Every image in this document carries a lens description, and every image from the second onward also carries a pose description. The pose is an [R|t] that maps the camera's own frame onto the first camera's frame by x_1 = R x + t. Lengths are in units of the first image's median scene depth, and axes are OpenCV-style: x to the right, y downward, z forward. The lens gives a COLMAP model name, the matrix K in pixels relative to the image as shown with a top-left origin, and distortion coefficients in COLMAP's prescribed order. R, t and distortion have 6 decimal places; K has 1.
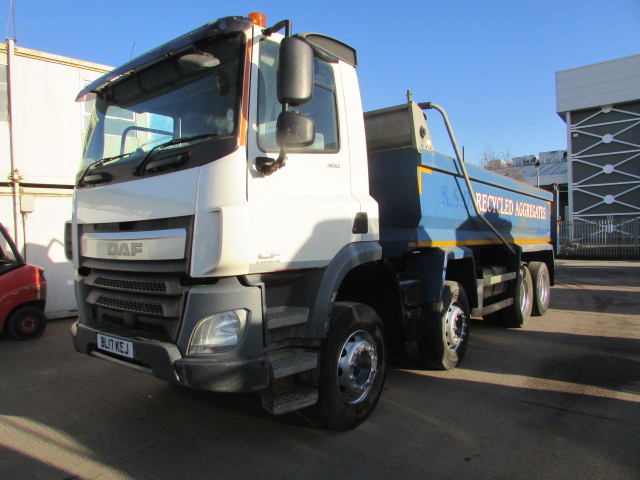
lens RADIAL K [[466.1, 0, 322.3], [0, 466.1, 238.7], [0, 0, 1]] dist [-0.001768, -0.000191]
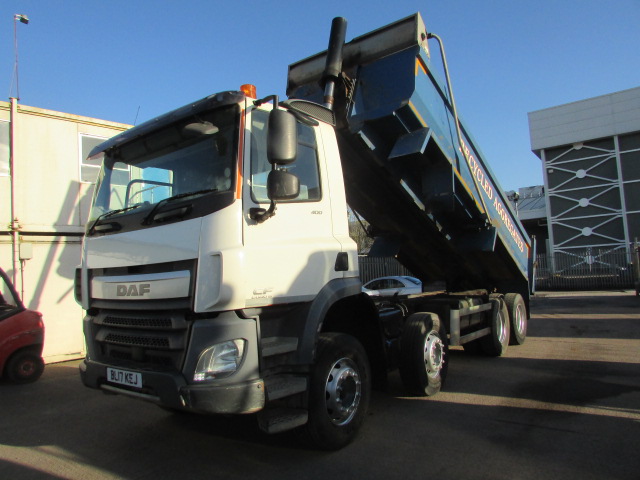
lens RADIAL K [[466.1, 0, 322.3], [0, 466.1, 238.7], [0, 0, 1]] dist [-0.001768, -0.000191]
pose [[0.999317, -0.025458, 0.026771, 0.005265], [0.027590, 0.996205, -0.082547, 0.003907], [-0.024568, 0.083229, 0.996228, -0.137809]]
